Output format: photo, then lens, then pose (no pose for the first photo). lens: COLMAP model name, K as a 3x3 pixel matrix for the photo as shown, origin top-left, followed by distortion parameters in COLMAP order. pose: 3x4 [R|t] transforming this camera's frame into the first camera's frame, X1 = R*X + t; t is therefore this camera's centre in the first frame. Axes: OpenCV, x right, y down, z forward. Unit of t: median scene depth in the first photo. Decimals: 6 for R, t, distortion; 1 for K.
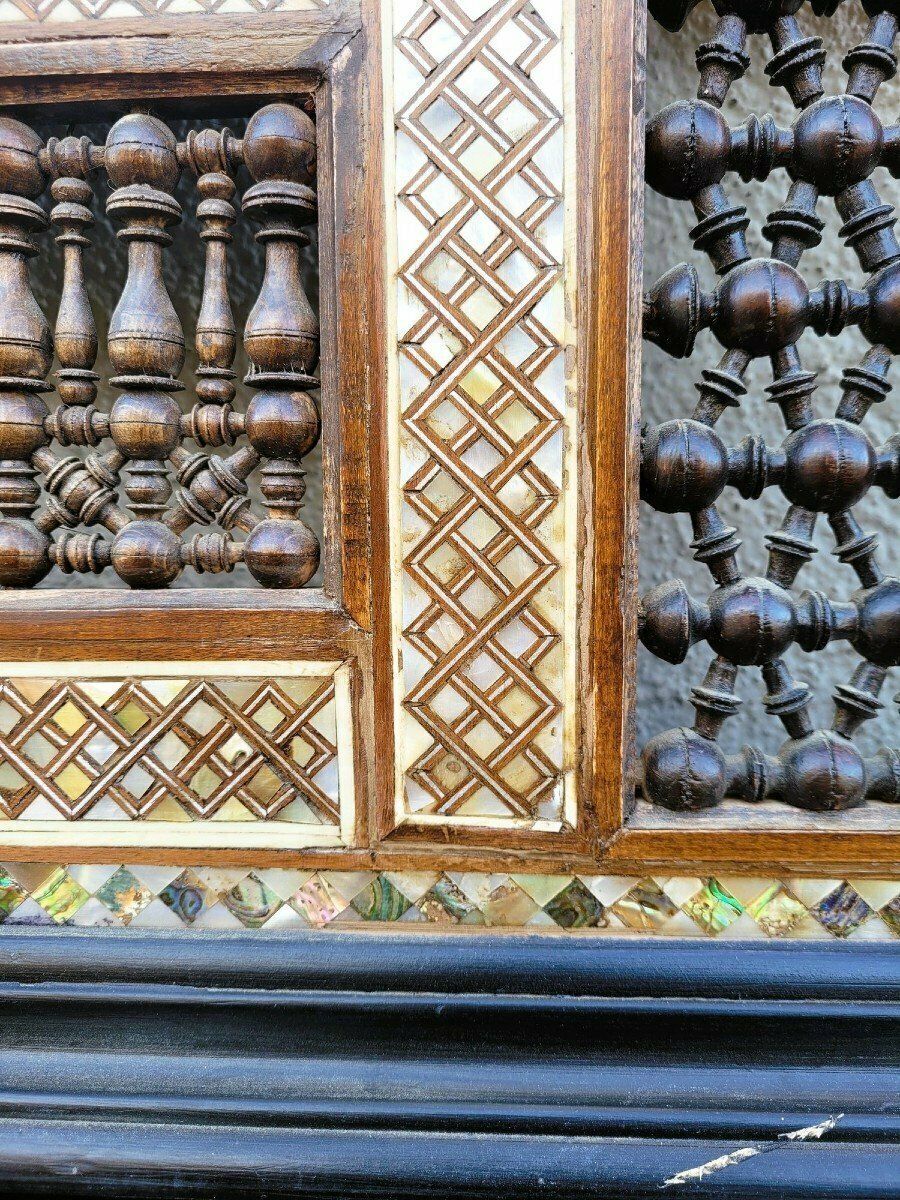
lens RADIAL K [[920.4, 0, 443.5], [0, 920.4, 604.1], [0, 0, 1]] dist [0.022655, -0.030165]
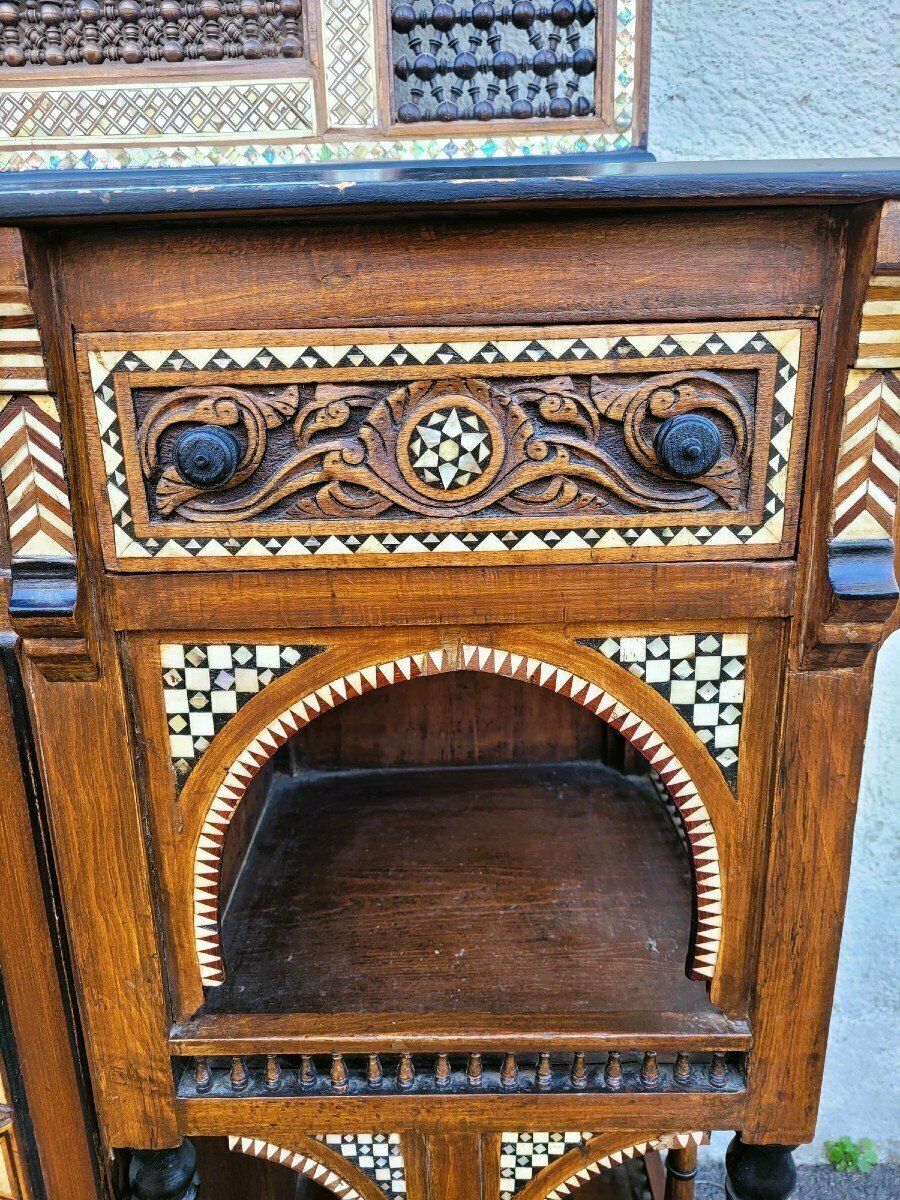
lens RADIAL K [[920.4, 0, 447.0], [0, 920.4, 597.9], [0, 0, 1]] dist [0.022655, -0.030165]
pose [[0.999090, -0.027513, 0.032587, 0.243408], [0.022322, 0.988409, 0.150162, 1.516194], [-0.036340, -0.149298, 0.988124, -2.839126]]
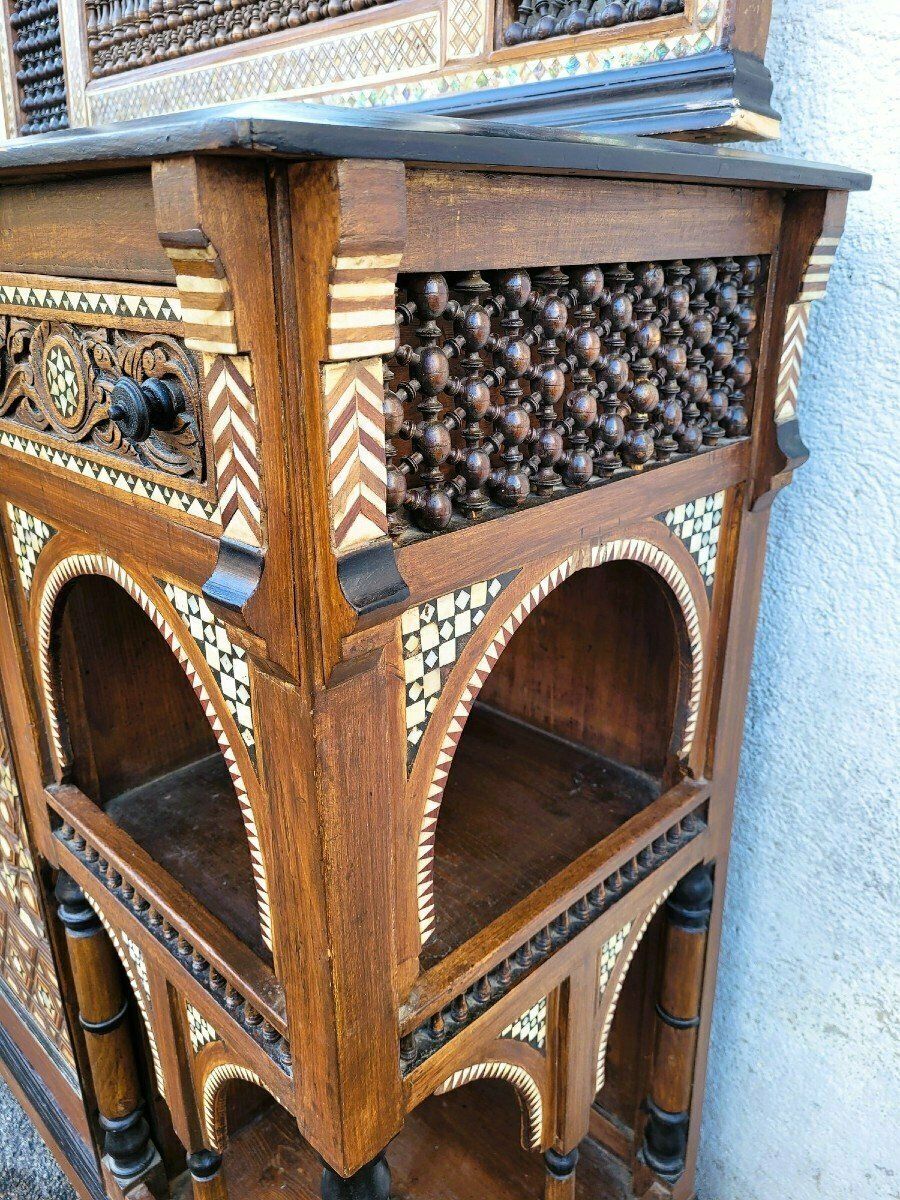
lens RADIAL K [[920.4, 0, 440.1], [0, 920.4, 590.2], [0, 0, 1]] dist [0.022655, -0.030165]
pose [[0.737816, 0.246120, -0.628532, 2.705550], [-0.099728, 0.960684, 0.259116, 1.294017], [0.667594, -0.128498, 0.733353, -1.929876]]
